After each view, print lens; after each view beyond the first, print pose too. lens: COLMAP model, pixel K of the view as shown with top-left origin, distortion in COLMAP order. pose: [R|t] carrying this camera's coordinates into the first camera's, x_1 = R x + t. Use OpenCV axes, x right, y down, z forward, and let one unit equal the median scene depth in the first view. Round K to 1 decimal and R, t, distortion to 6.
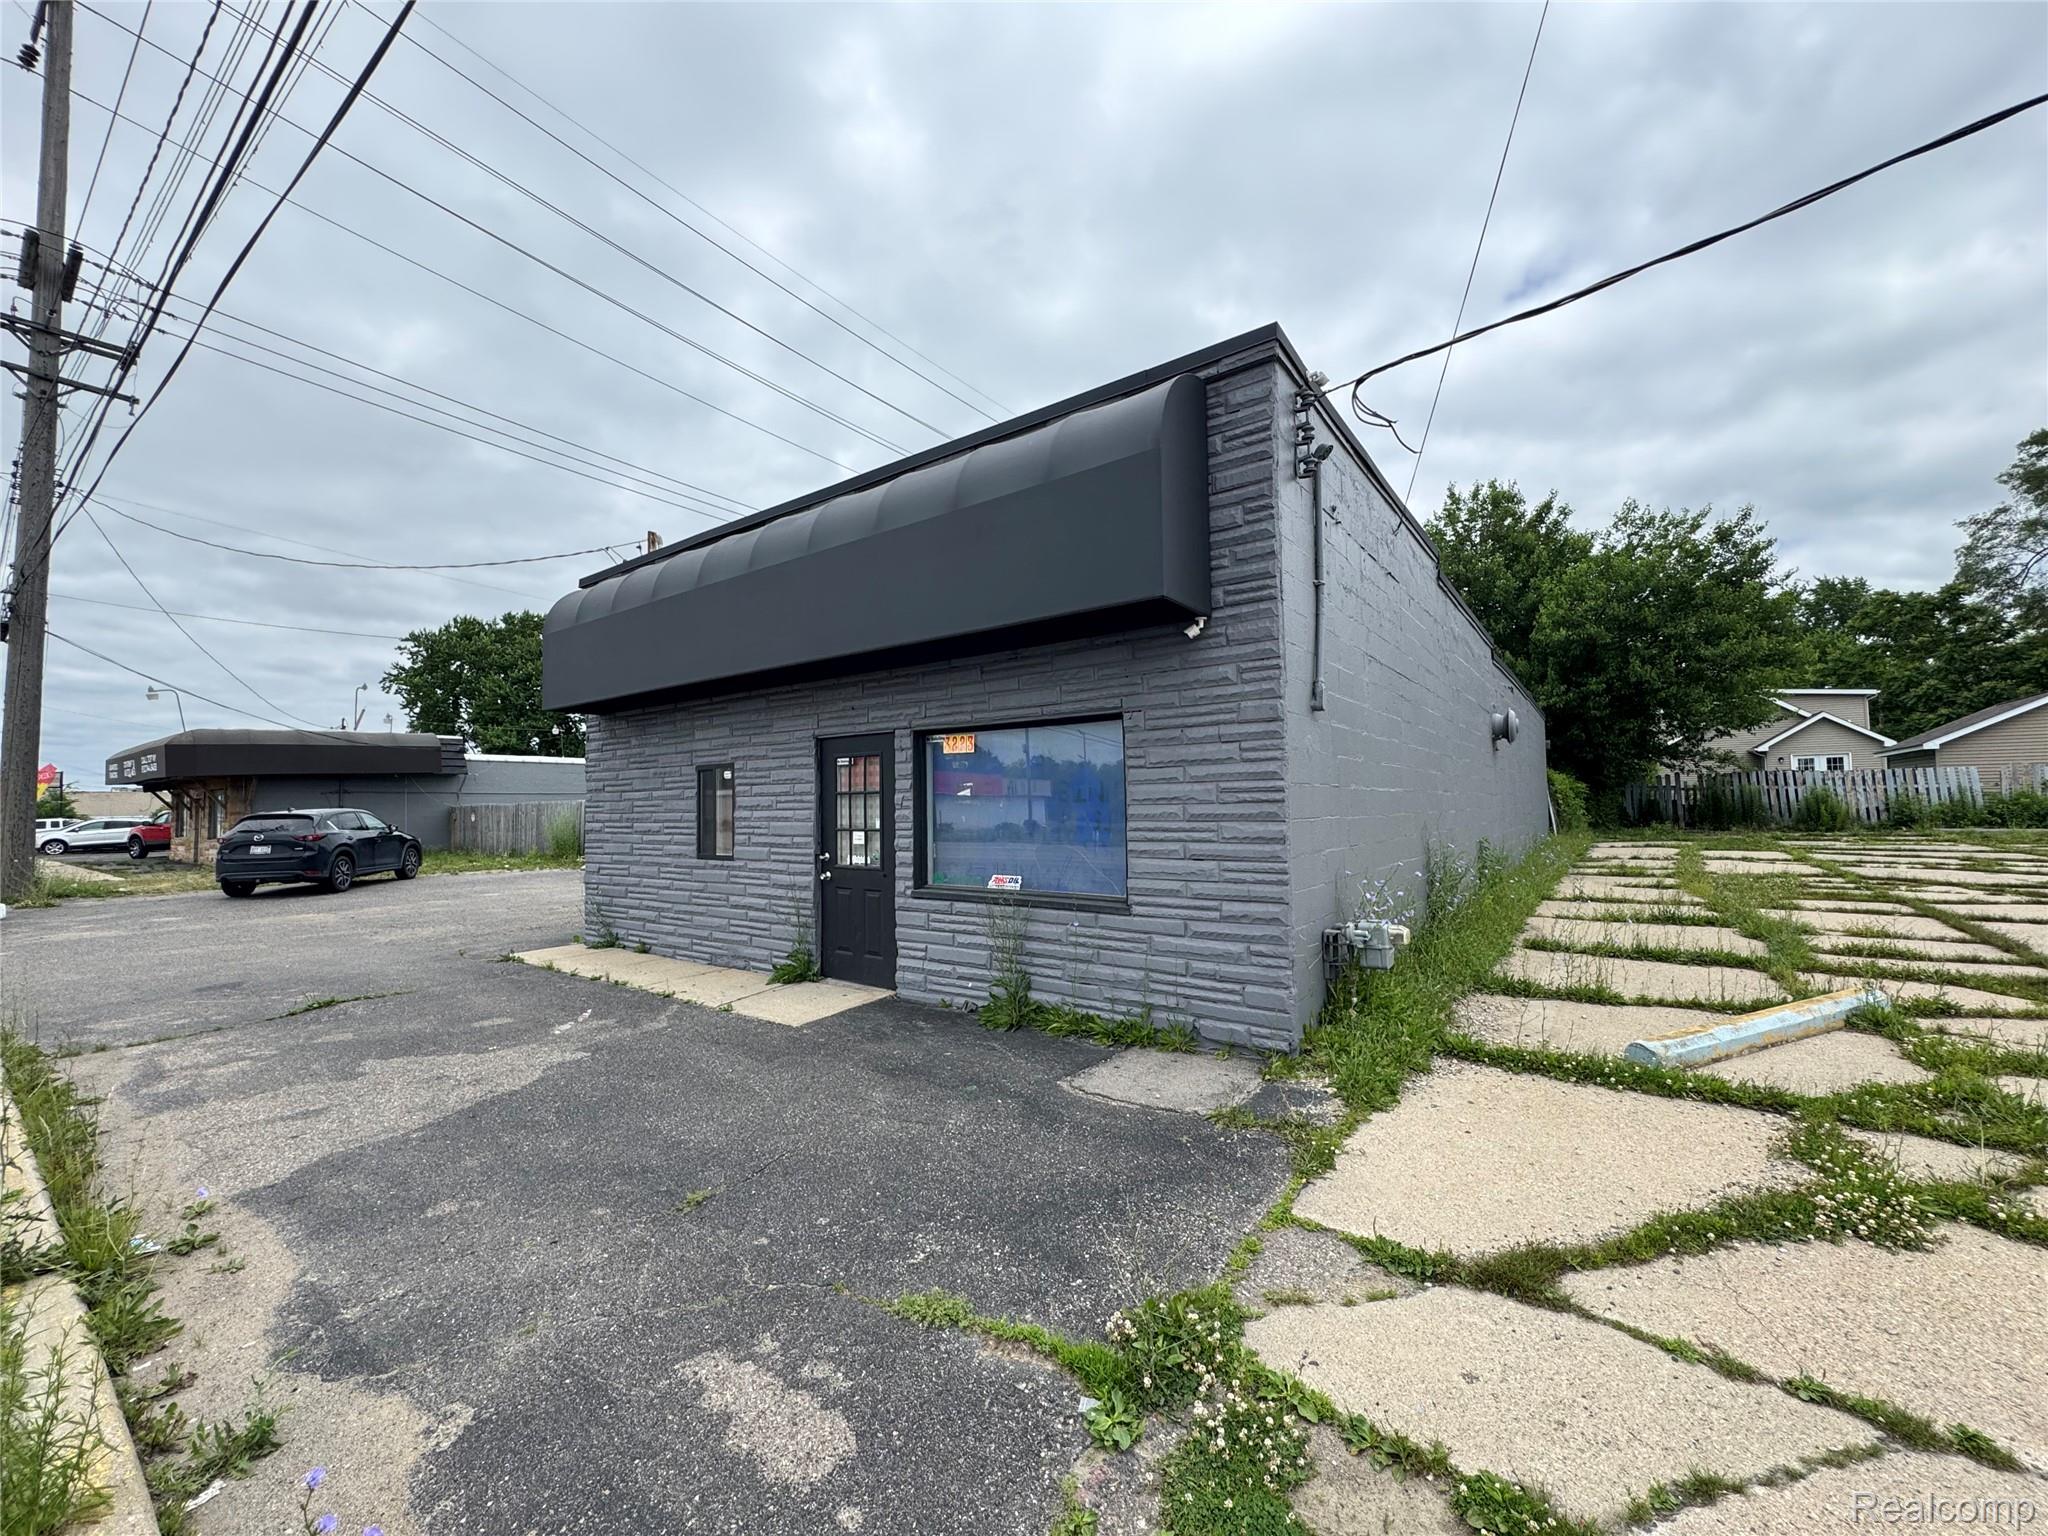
lens RADIAL K [[807.4, 0, 1024.0], [0, 807.4, 768.0], [0, 0, 1]] dist [-0.000080, -0.000078]
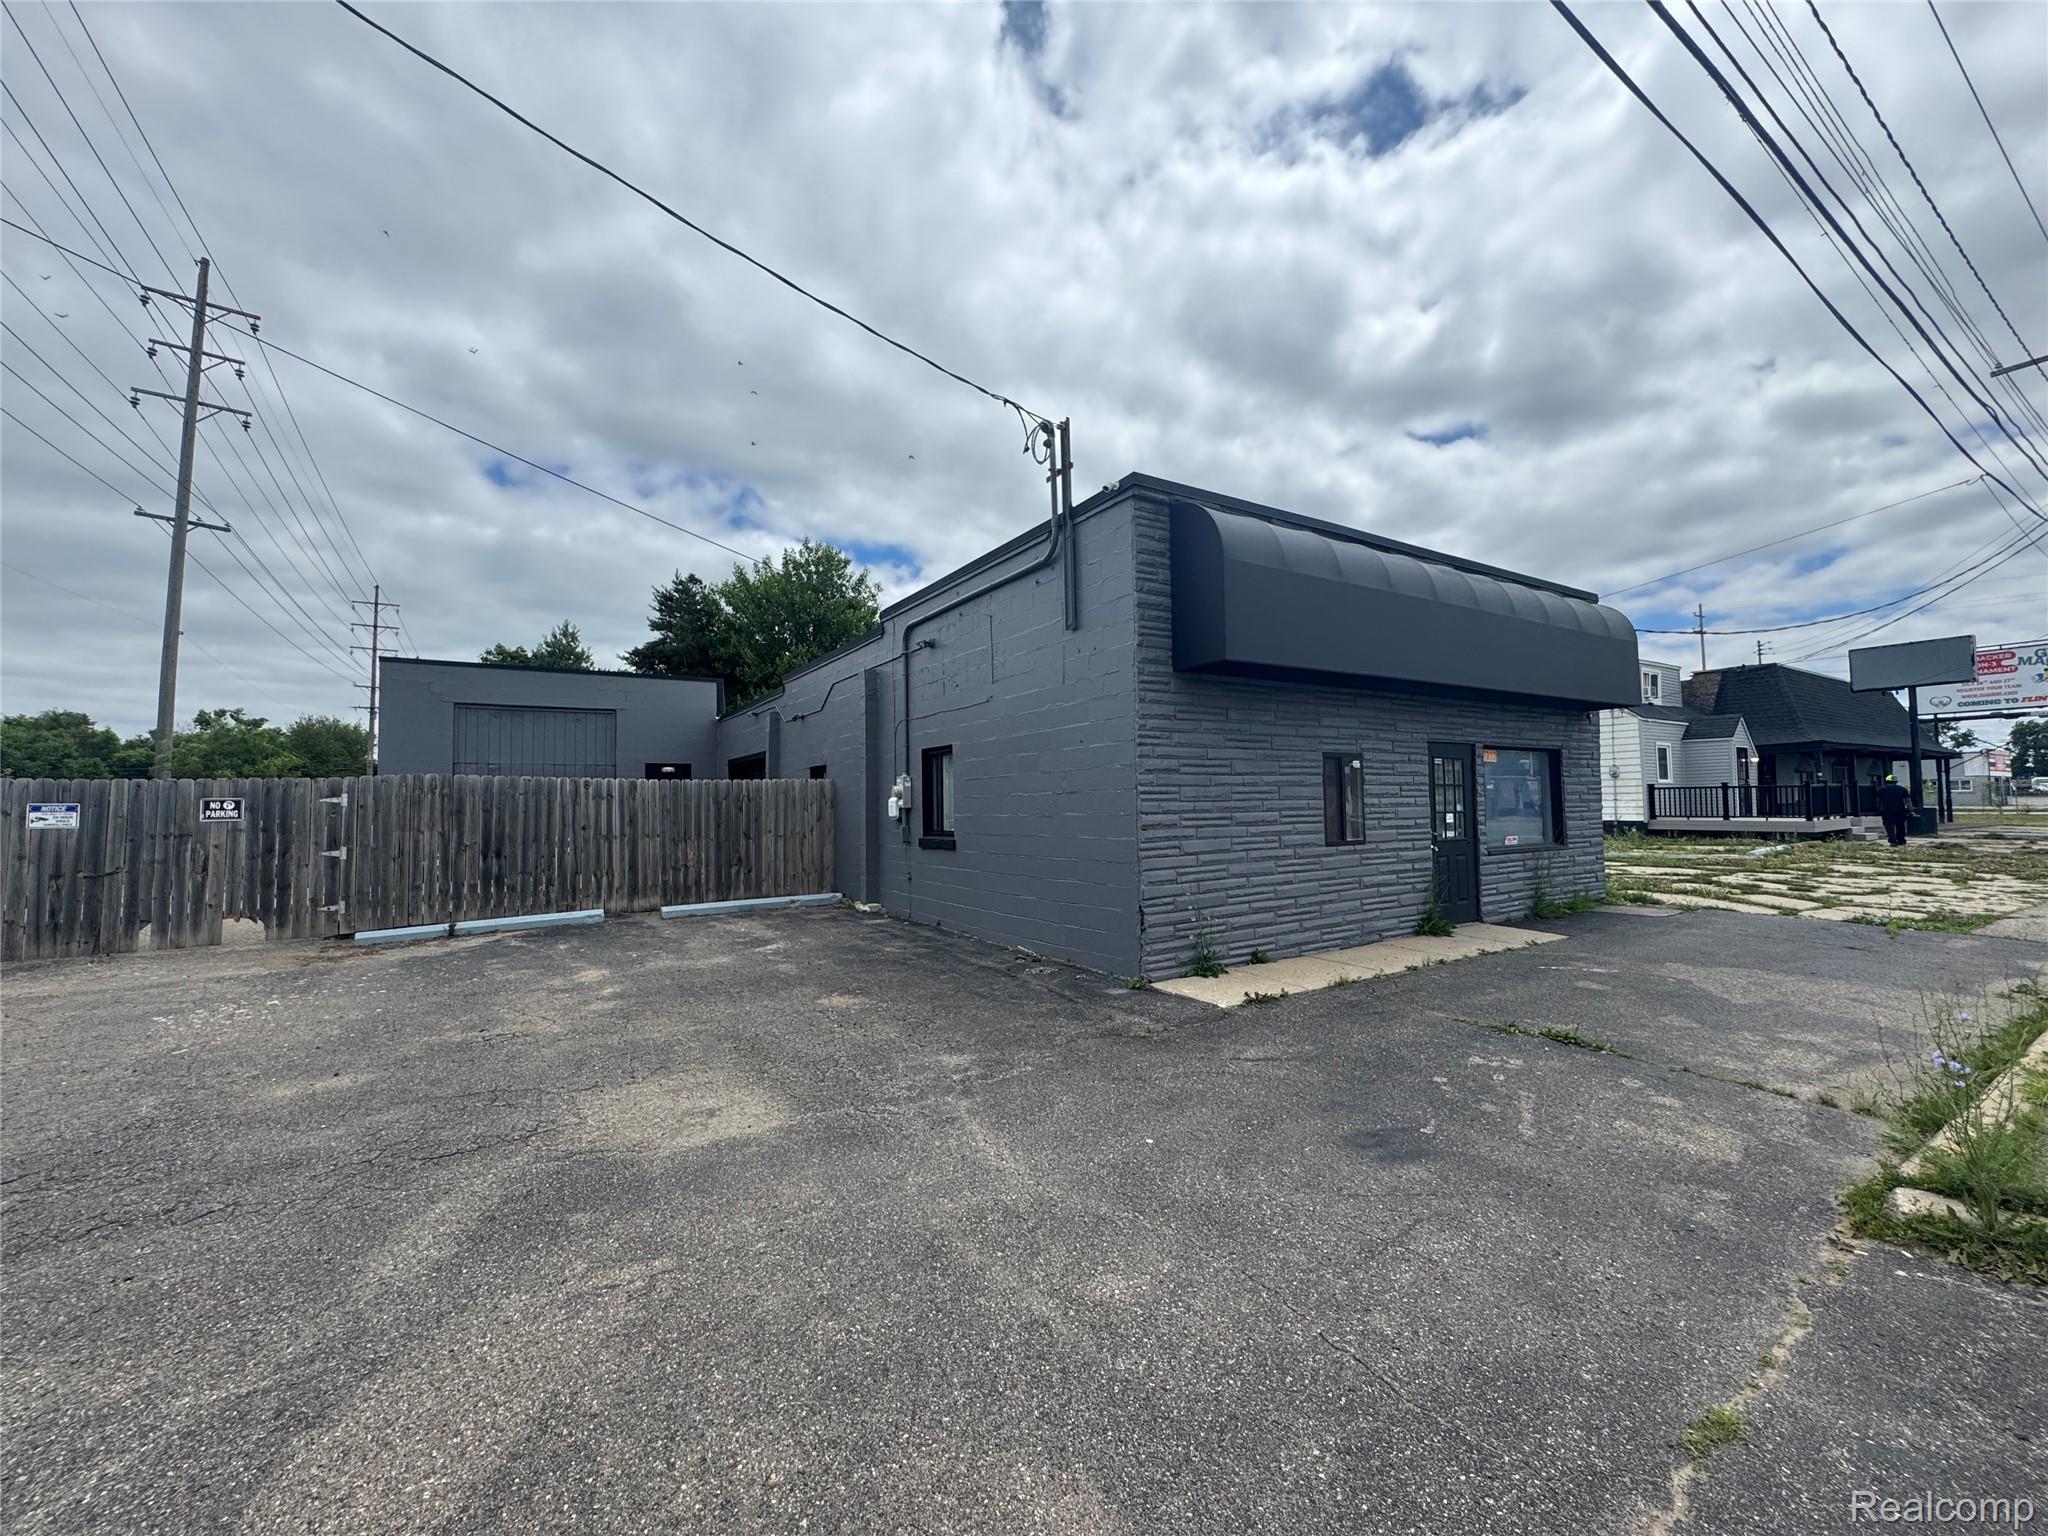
lens RADIAL K [[807.4, 0, 1024.0], [0, 807.4, 768.0], [0, 0, 1]] dist [-0.000080, -0.000078]
pose [[0.368393, 0.051928, 0.928219, -1.753634], [-0.033380, 0.998534, -0.042614, 0.085035], [-0.929071, -0.015286, 0.369586, 1.173807]]
